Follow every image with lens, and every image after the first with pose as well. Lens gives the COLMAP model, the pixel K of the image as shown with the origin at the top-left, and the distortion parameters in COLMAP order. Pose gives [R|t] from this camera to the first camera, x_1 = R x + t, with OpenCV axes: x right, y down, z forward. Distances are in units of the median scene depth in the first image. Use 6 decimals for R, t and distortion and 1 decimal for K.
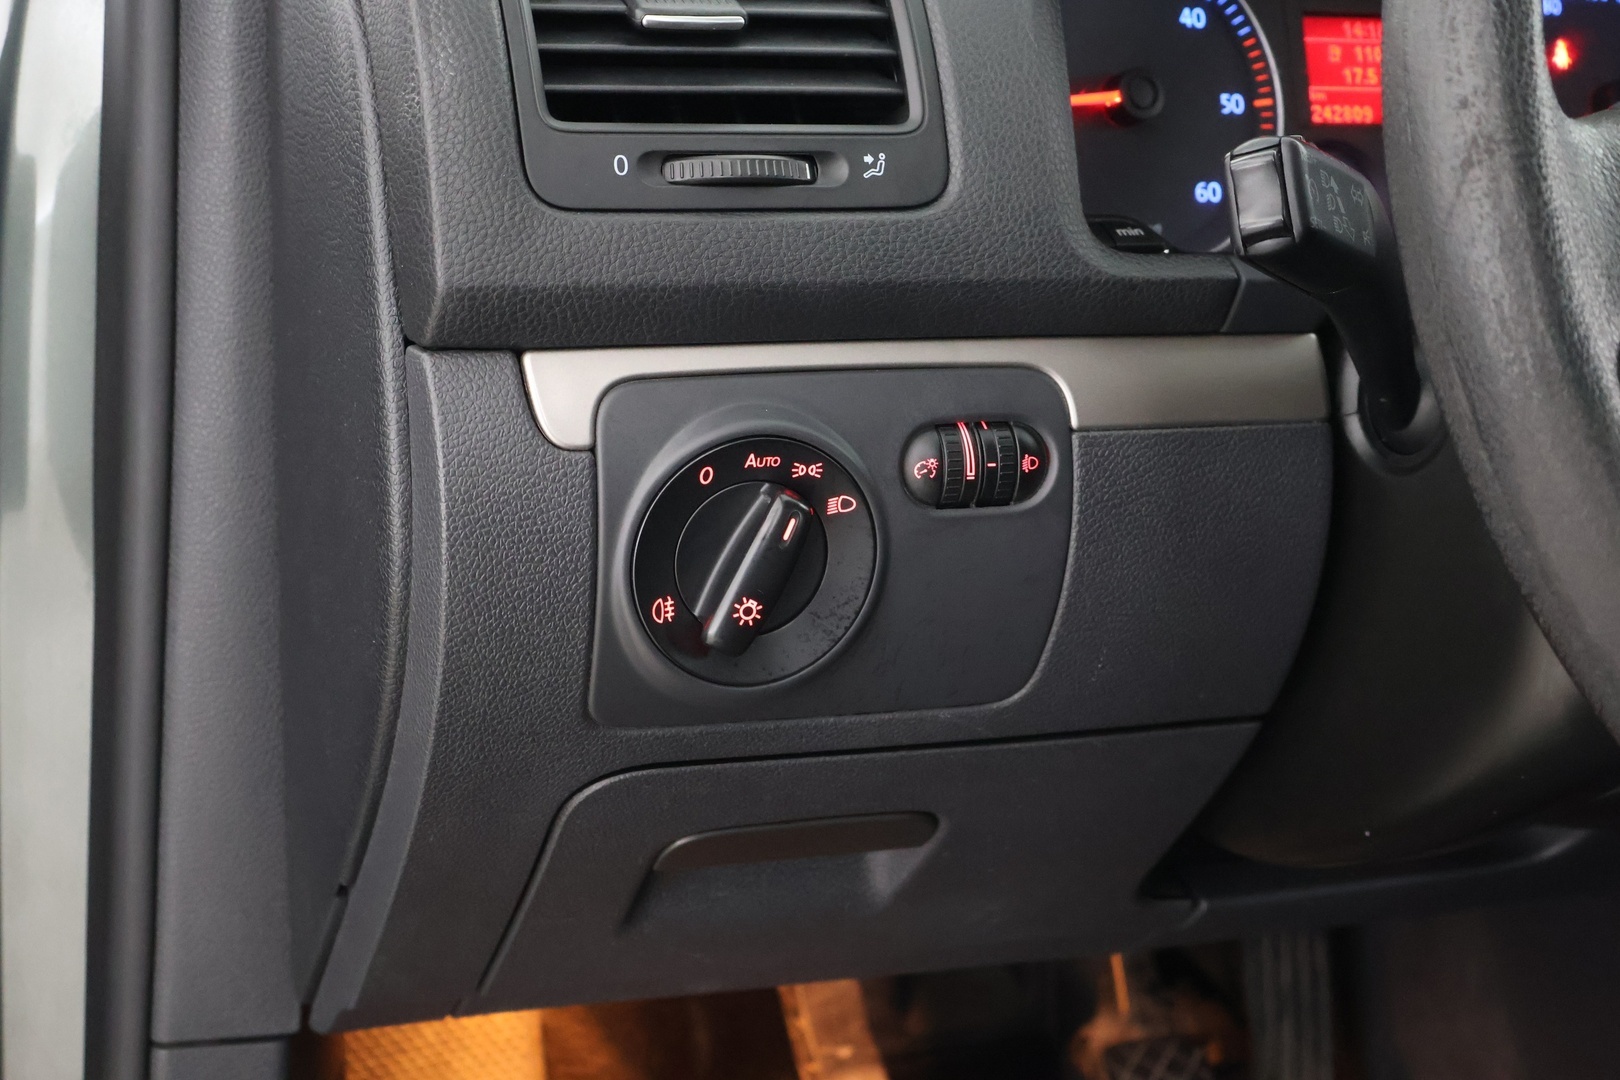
lens RADIAL K [[2448.5, 0, 813.0], [0, 2448.5, 528.9], [0, 0, 1]] dist [-0.020658, 0.000000]
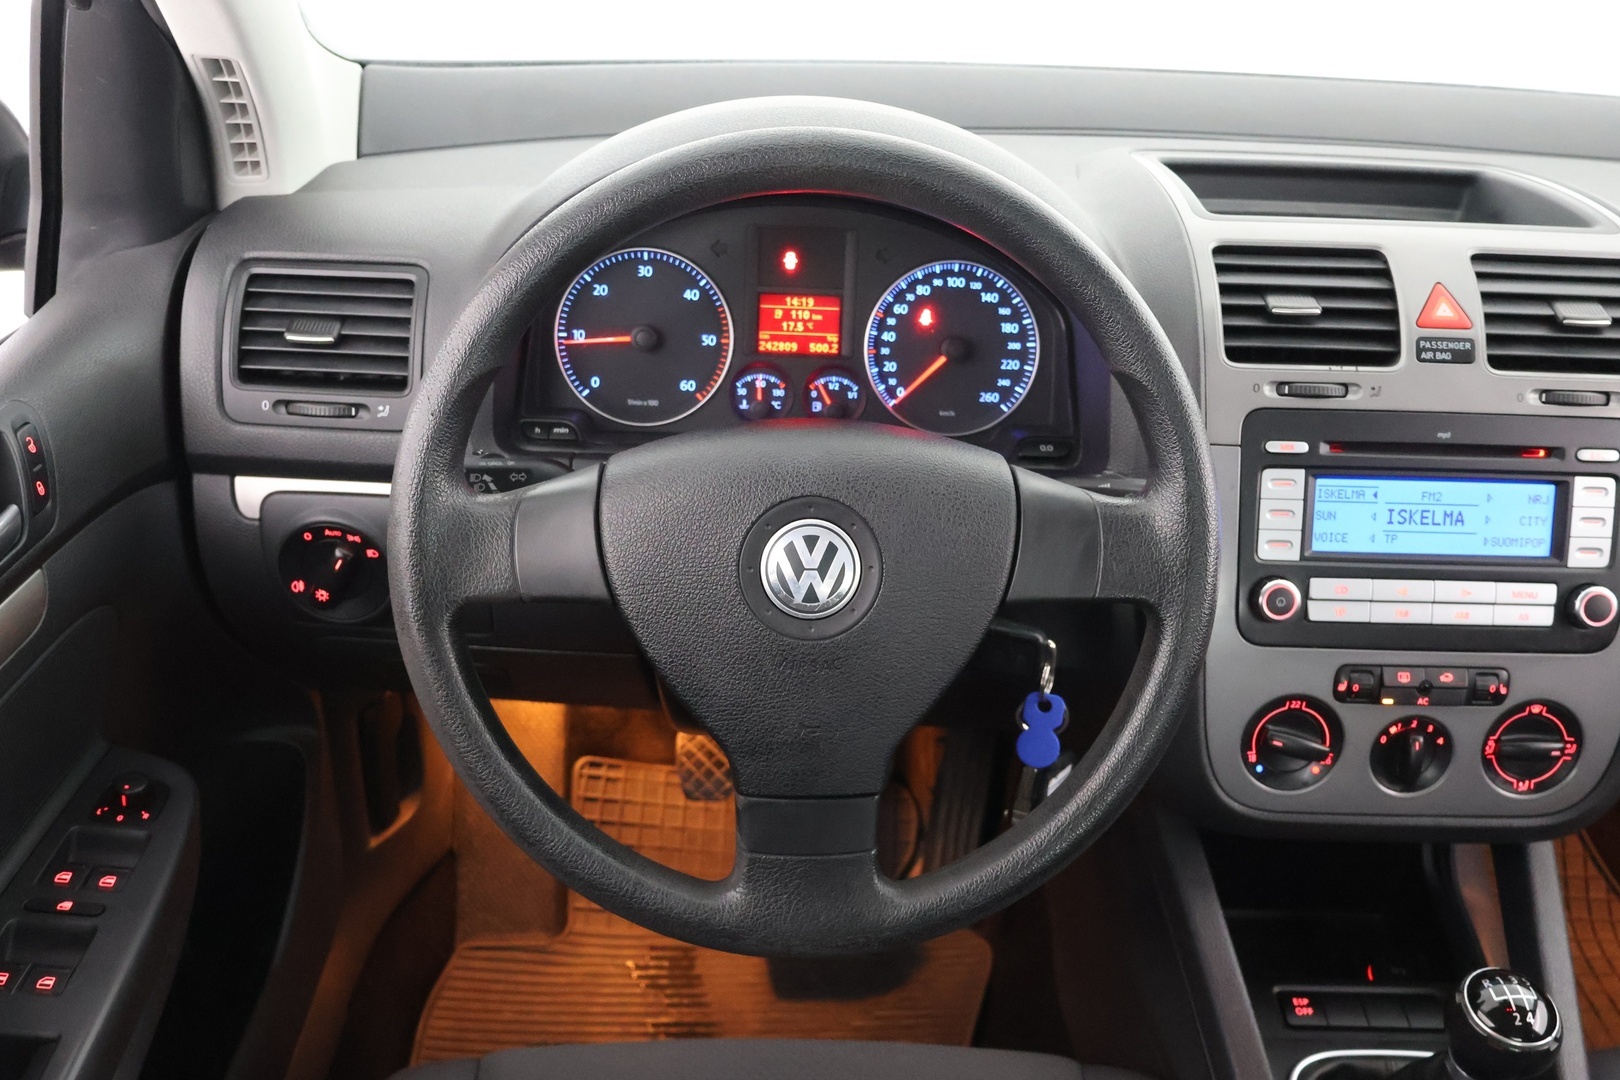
lens RADIAL K [[1465.1, 0, 814.0], [0, 1465.1, 535.0], [0, 0, 1]] dist [-0.007138, 0.000265]
pose [[0.925446, 0.178079, -0.334421, 0.739427], [-0.099330, 0.965821, 0.239422, -0.344766], [0.365627, -0.188354, 0.911504, -0.077778]]
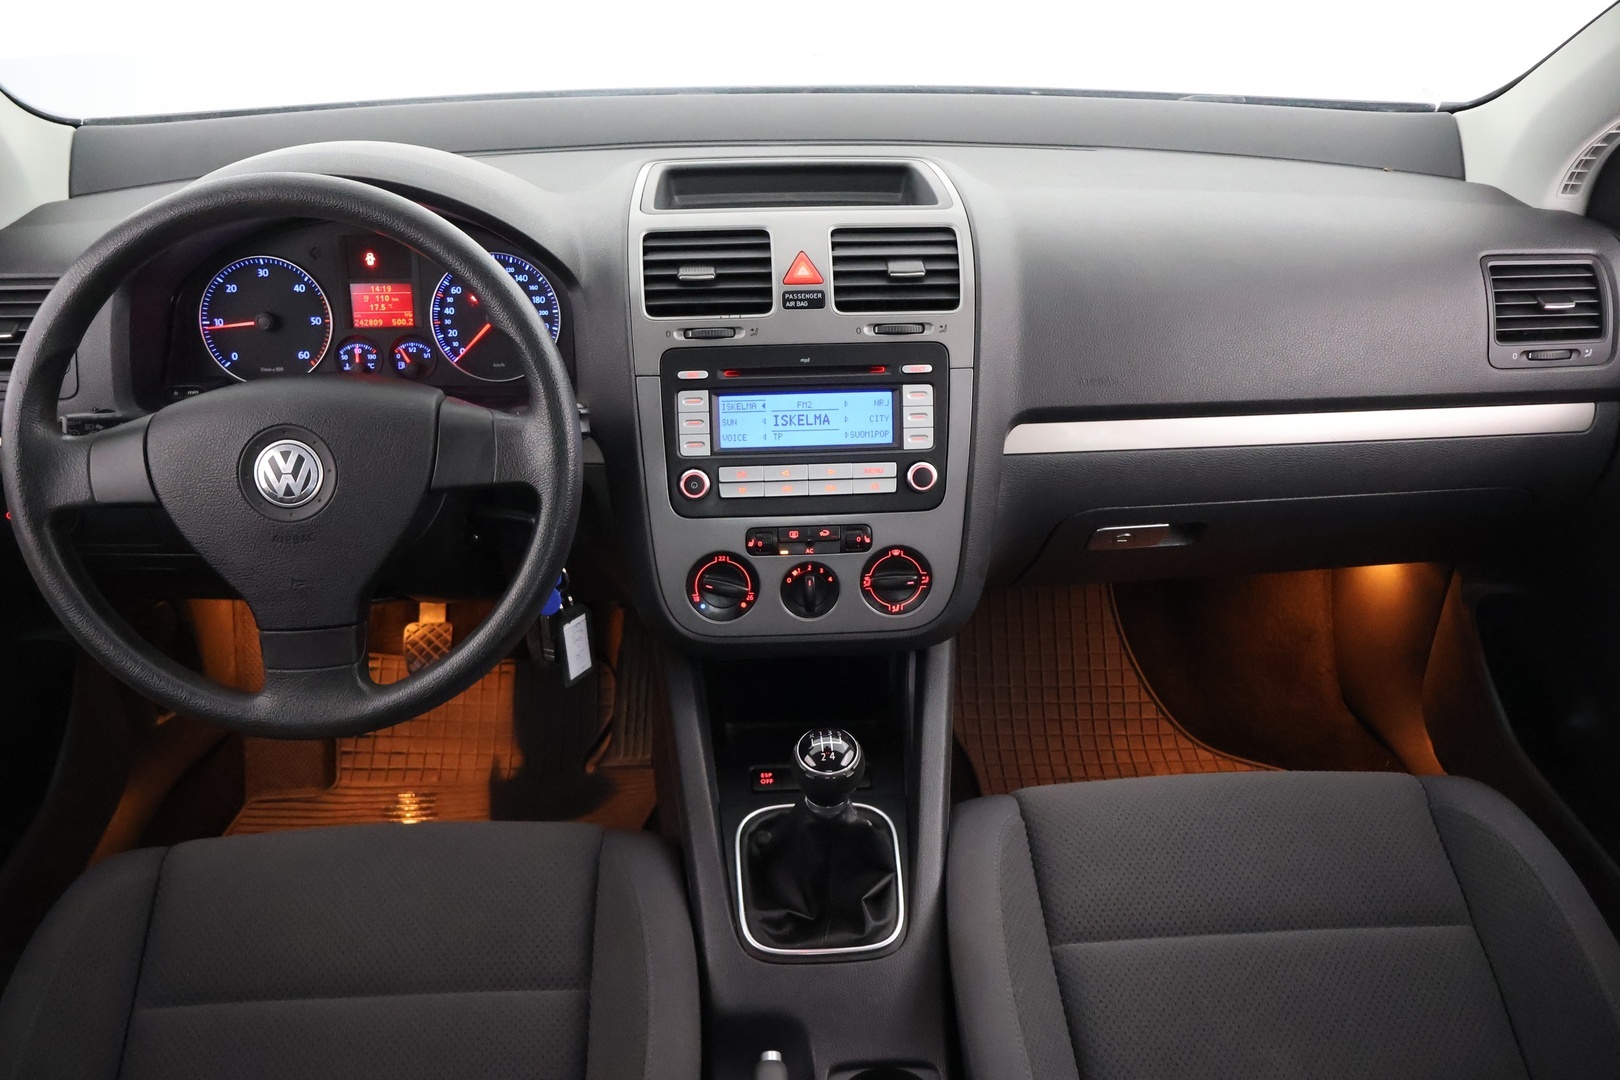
lens RADIAL K [[1340.9, 0, 813.6], [0, 1340.9, 536.5], [0, 0, 1]] dist [-0.022409, 0.015422]
pose [[0.939827, 0.137203, -0.312891, 1.293060], [-0.049936, 0.961150, 0.271472, -0.409227], [0.337982, -0.239512, 0.910166, -0.224084]]
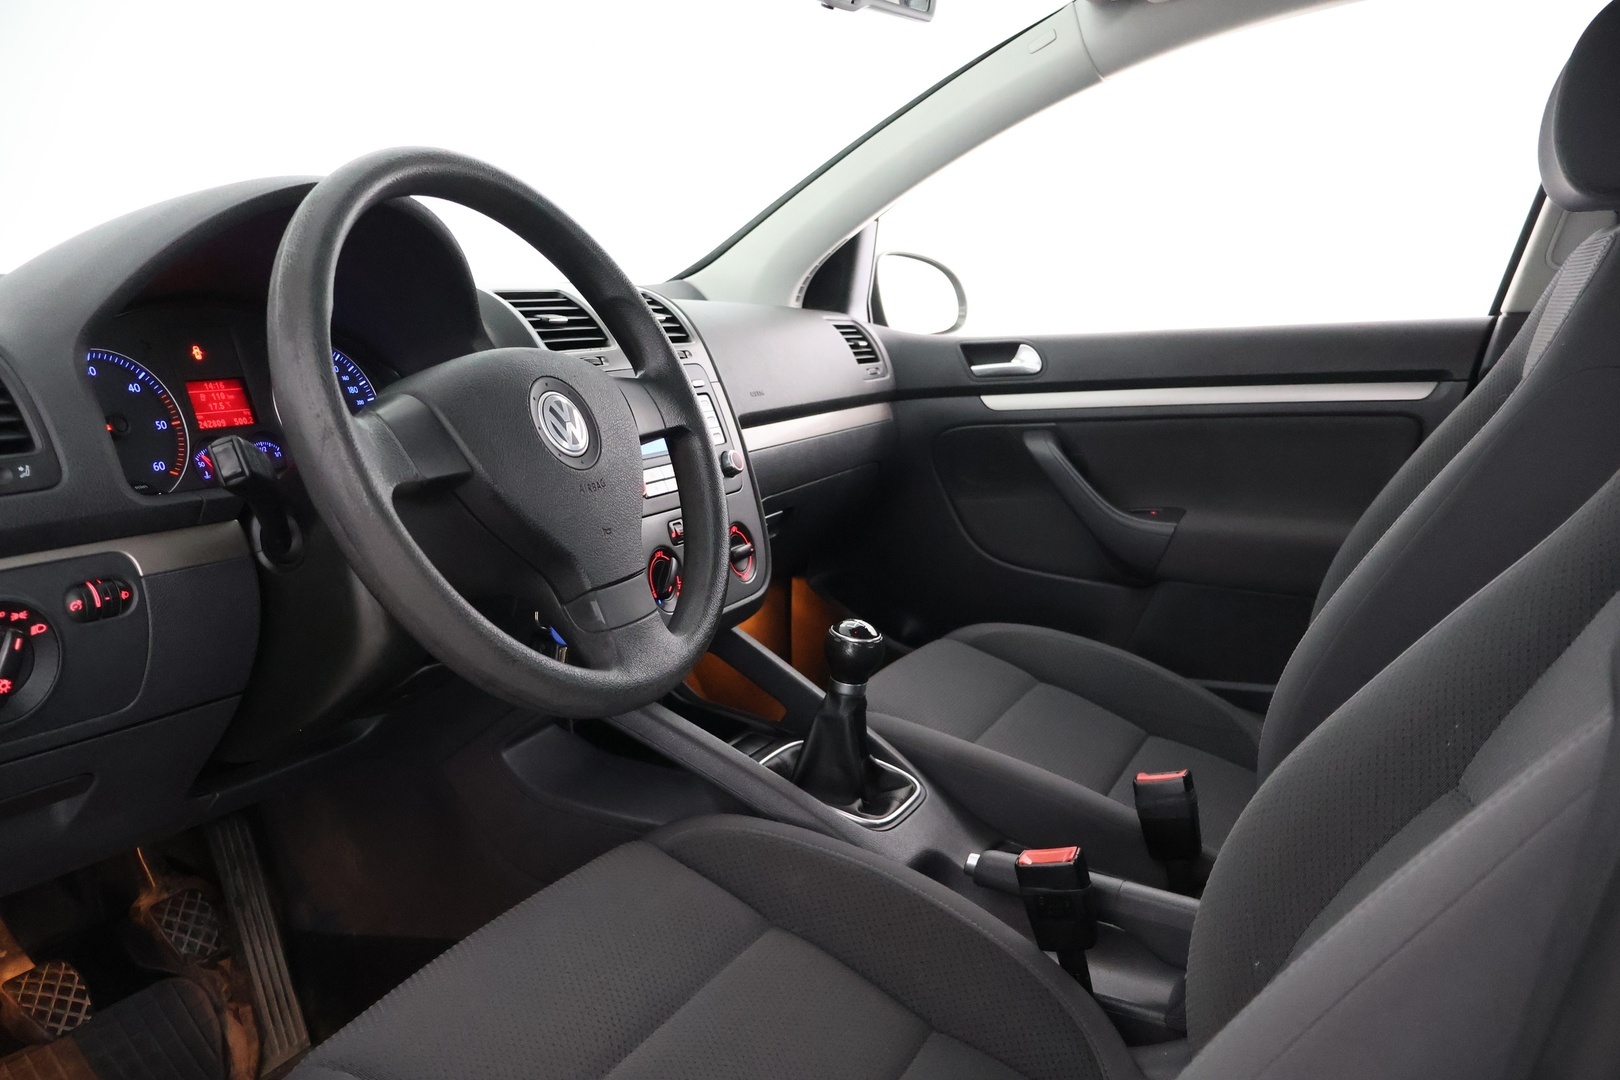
lens RADIAL K [[1340.9, 0, 816.9], [0, 1340.9, 527.8], [0, 0, 1]] dist [-0.022409, 0.015422]
pose [[0.747821, -0.155489, 0.645436, -0.189931], [0.201587, 0.979468, 0.002394, 0.033044], [-0.632556, 0.128321, 0.763811, -0.287673]]
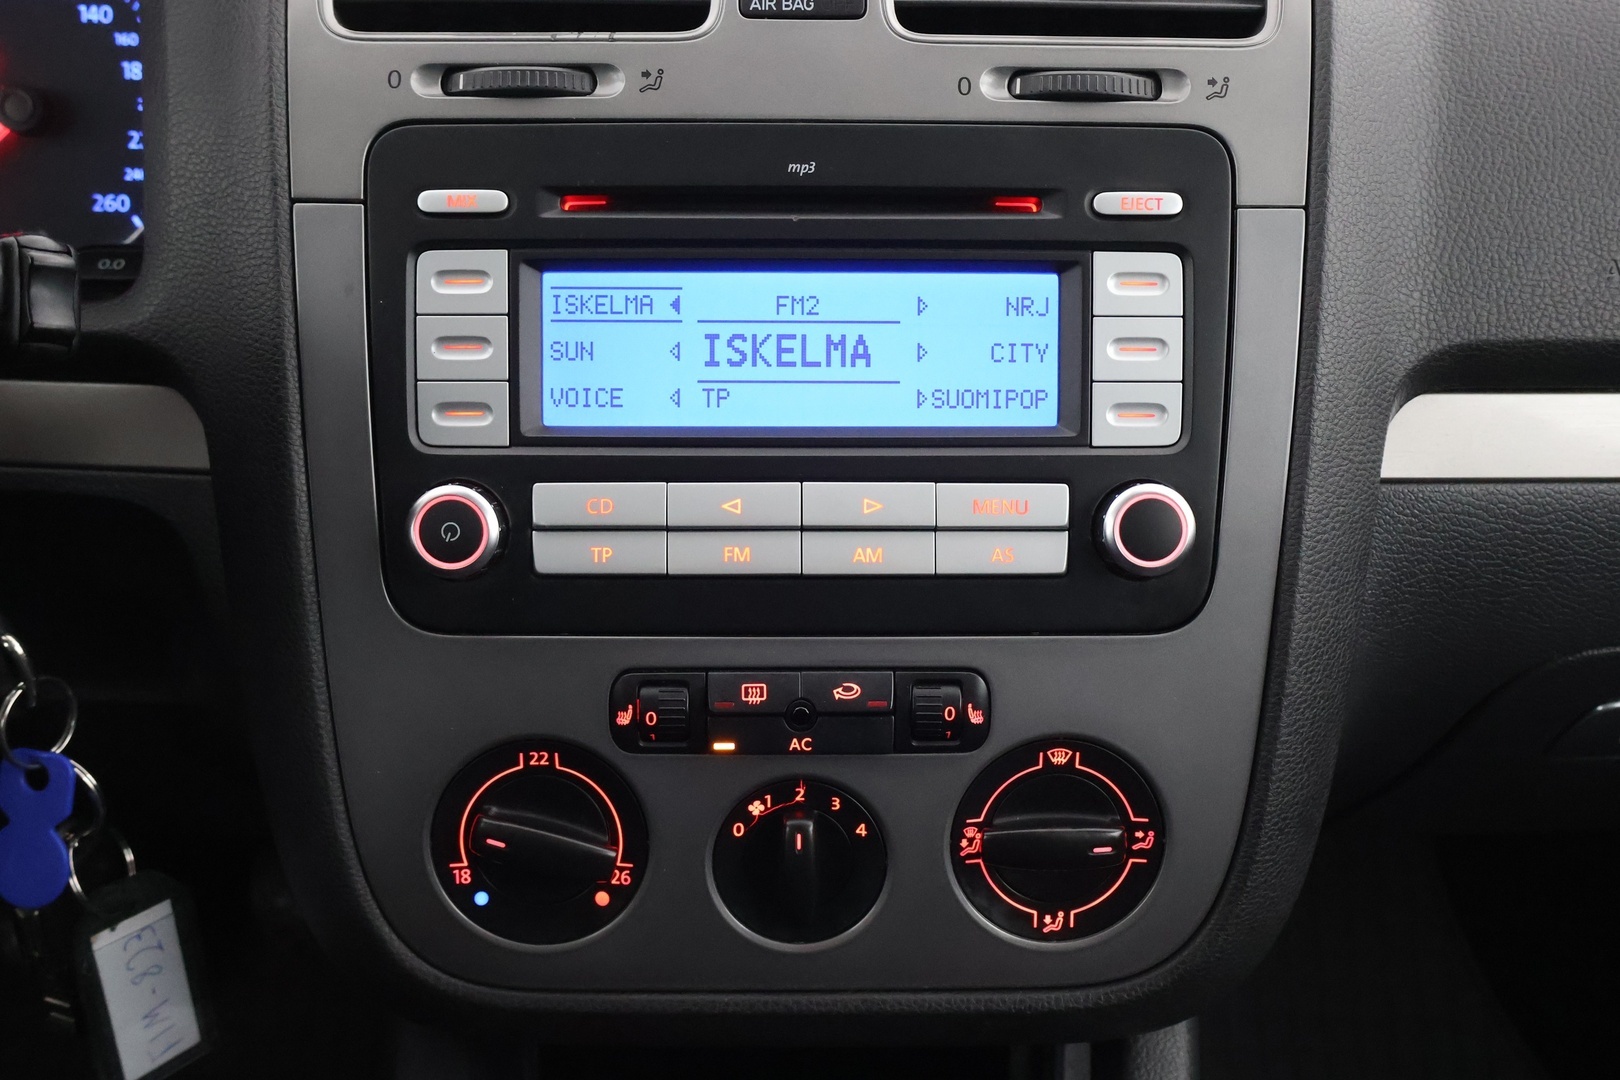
lens RADIAL K [[1601.4, 0, 818.5], [0, 1601.4, 535.6], [0, 0, 1]] dist [-0.003841, 0.000000]
pose [[0.924941, 0.130123, -0.357146, 1.029978], [-0.070380, 0.981961, 0.175499, -0.167007], [0.373539, -0.137190, 0.917413, 0.603943]]
